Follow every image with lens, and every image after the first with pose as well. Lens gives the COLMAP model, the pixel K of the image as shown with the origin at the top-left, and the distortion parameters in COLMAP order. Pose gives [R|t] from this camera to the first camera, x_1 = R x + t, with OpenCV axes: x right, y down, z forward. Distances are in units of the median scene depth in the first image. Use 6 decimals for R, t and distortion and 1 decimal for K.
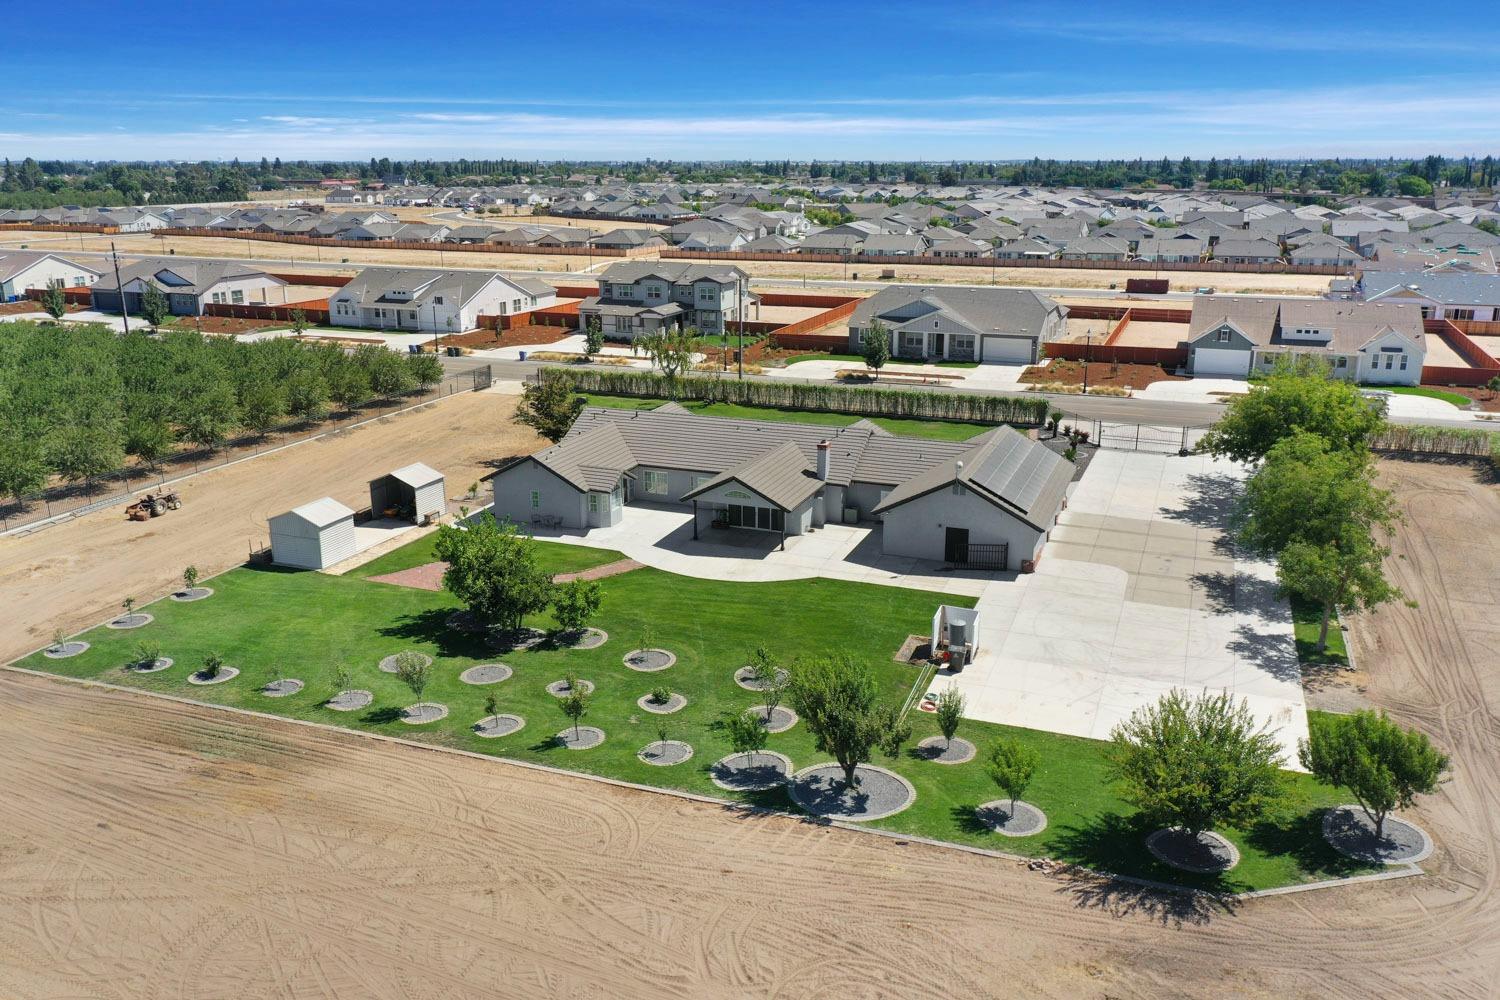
lens RADIAL K [[1191.8, 0, 751.1], [0, 1191.8, 498.9], [0, 0, 1]] dist [0.002808, 0.012711]
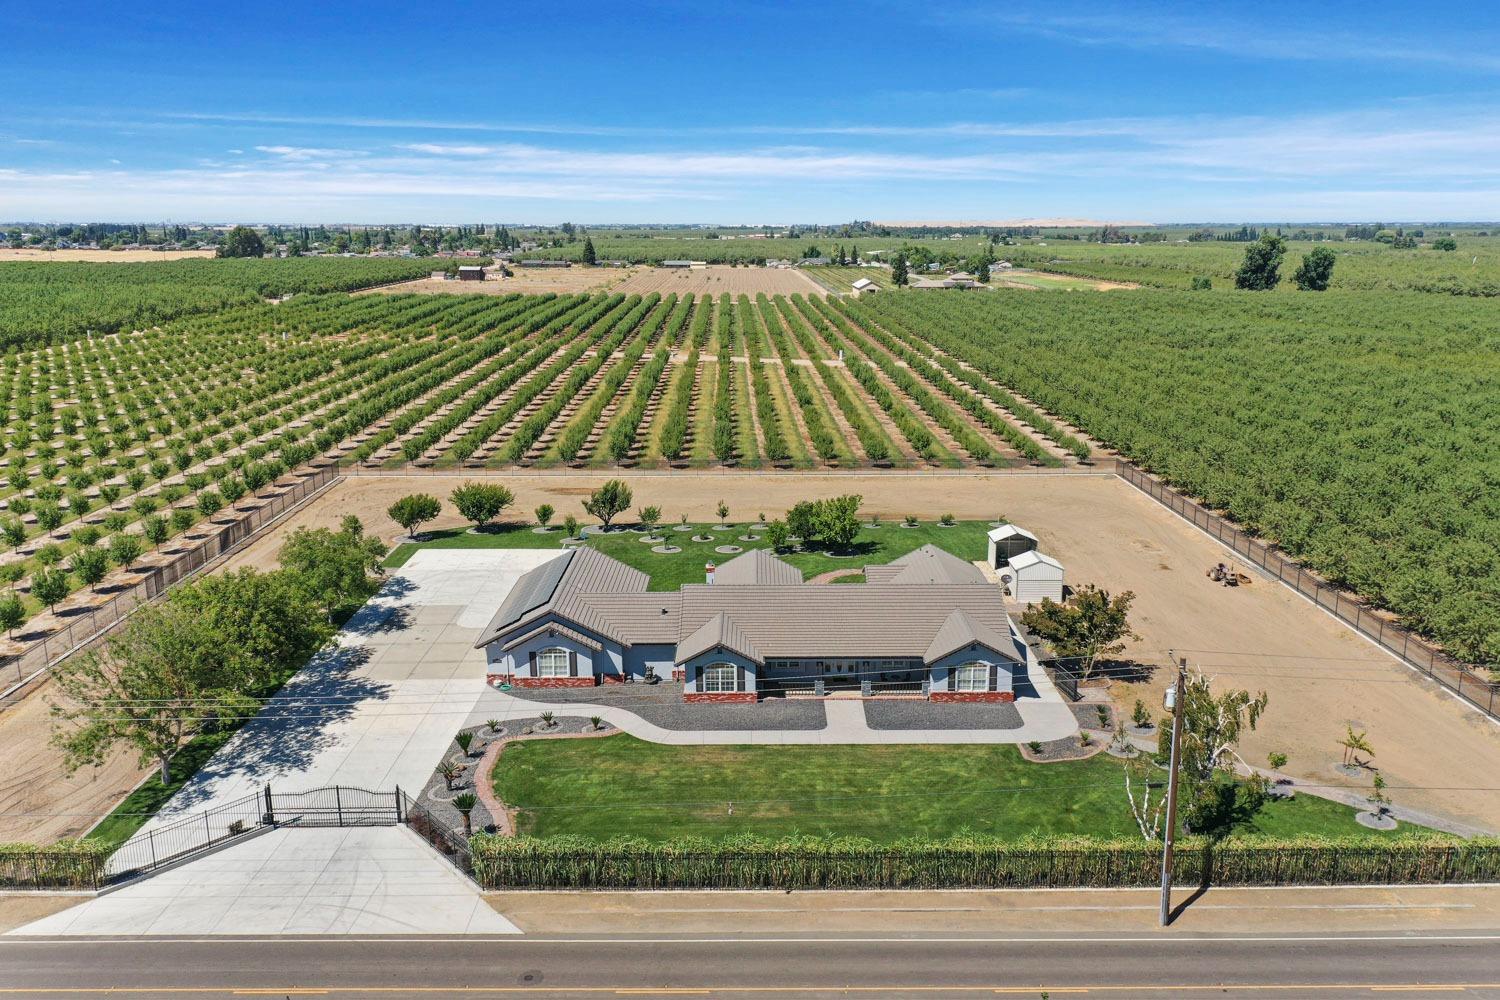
lens RADIAL K [[1191.8, 0, 753.2], [0, 1191.8, 499.4], [0, 0, 1]] dist [0.002808, 0.012711]
pose [[-0.933344, 0.089056, -0.347761, 0.499817], [-0.097078, 0.870030, 0.483346, -0.803115], [0.345608, 0.484888, -0.803392, 2.314787]]
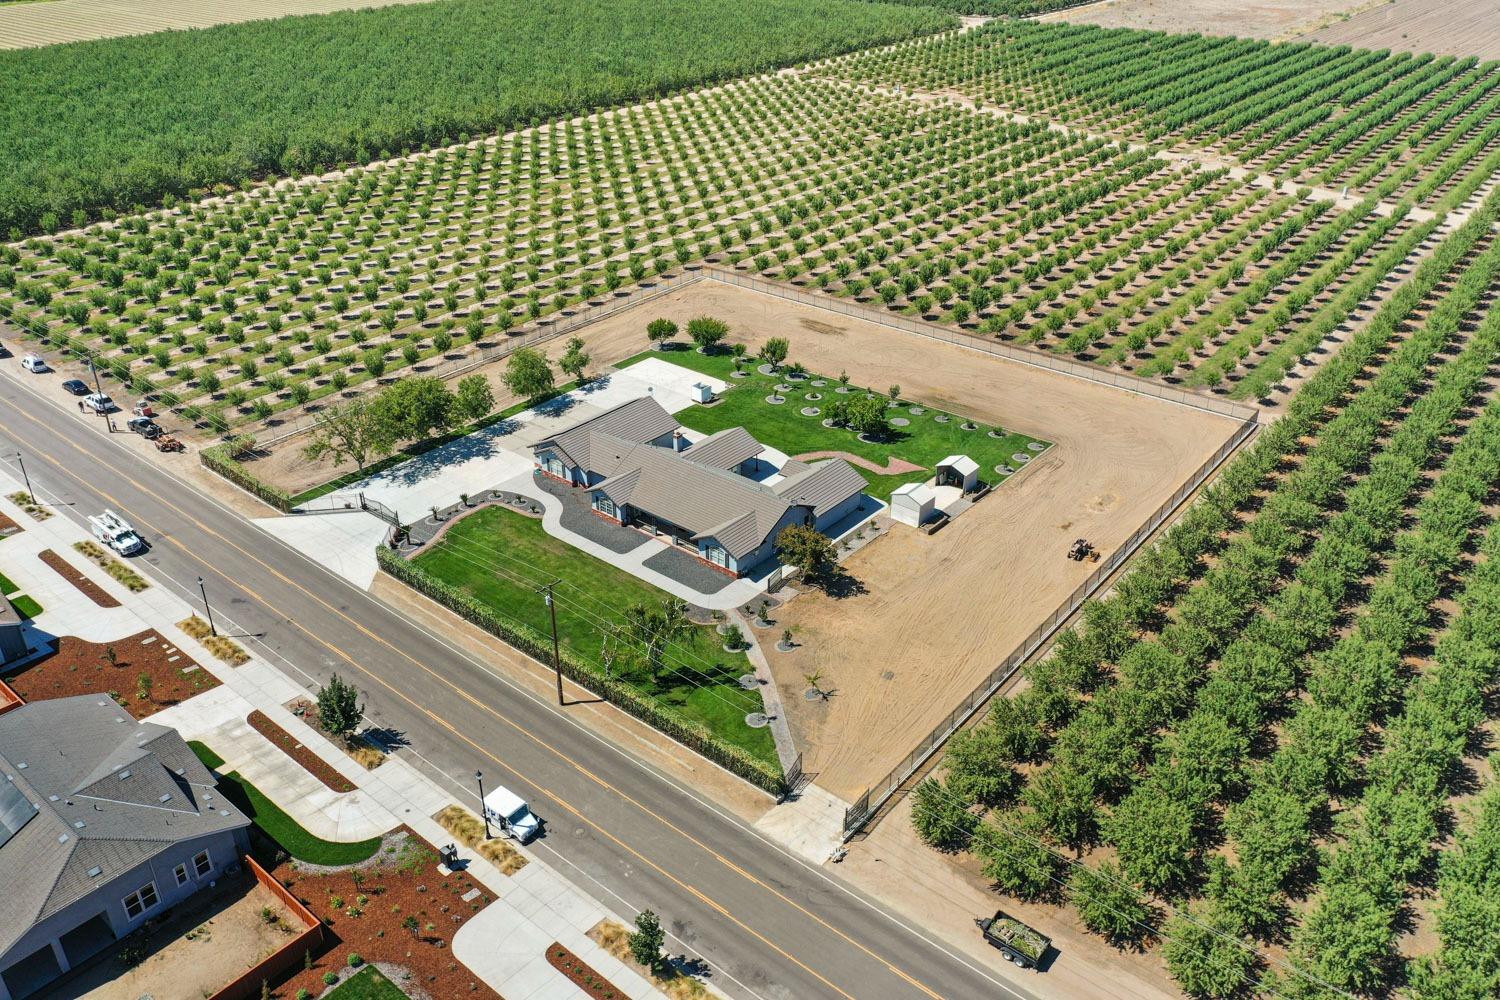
lens RADIAL K [[1191.8, 0, 751.7], [0, 1191.8, 500.7], [0, 0, 1]] dist [0.002808, 0.012711]
pose [[-0.944541, -0.149483, 0.292397, -0.709935], [0.104464, 0.707369, 0.699083, -1.471977], [-0.311334, 0.690858, -0.652523, 2.671609]]
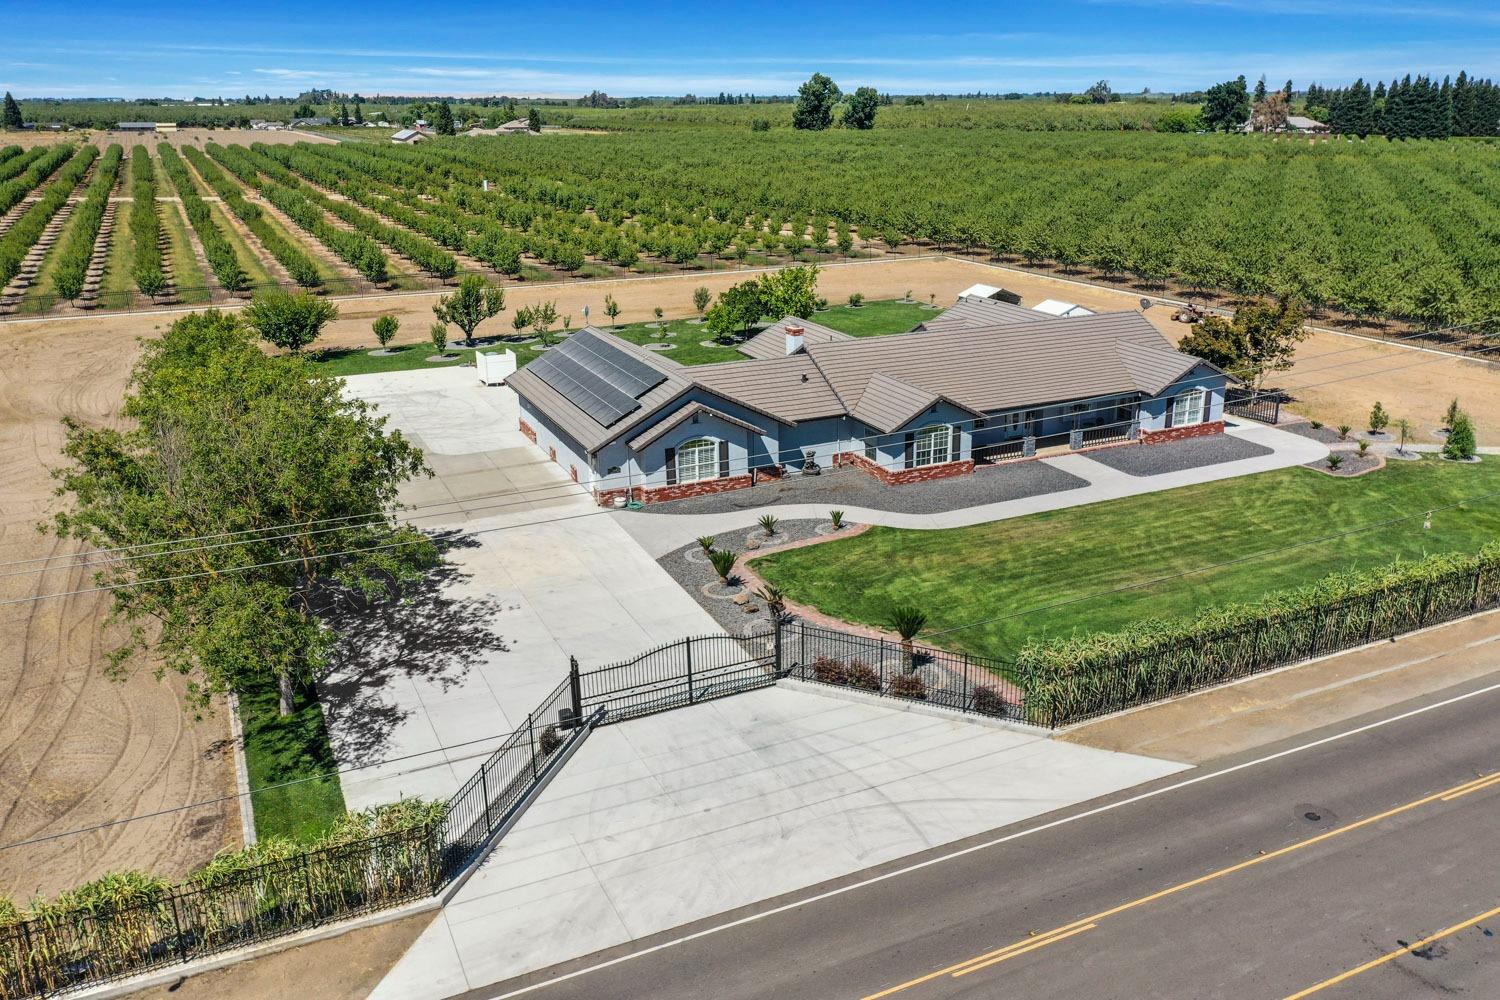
lens RADIAL K [[1191.8, 0, 756.6], [0, 1191.8, 507.5], [0, 0, 1]] dist [0.002808, 0.012711]
pose [[-0.685990, 0.243367, -0.685704, 0.855217], [-0.202419, 0.841371, 0.501119, -0.445663], [0.698888, 0.482562, -0.527910, 1.827041]]
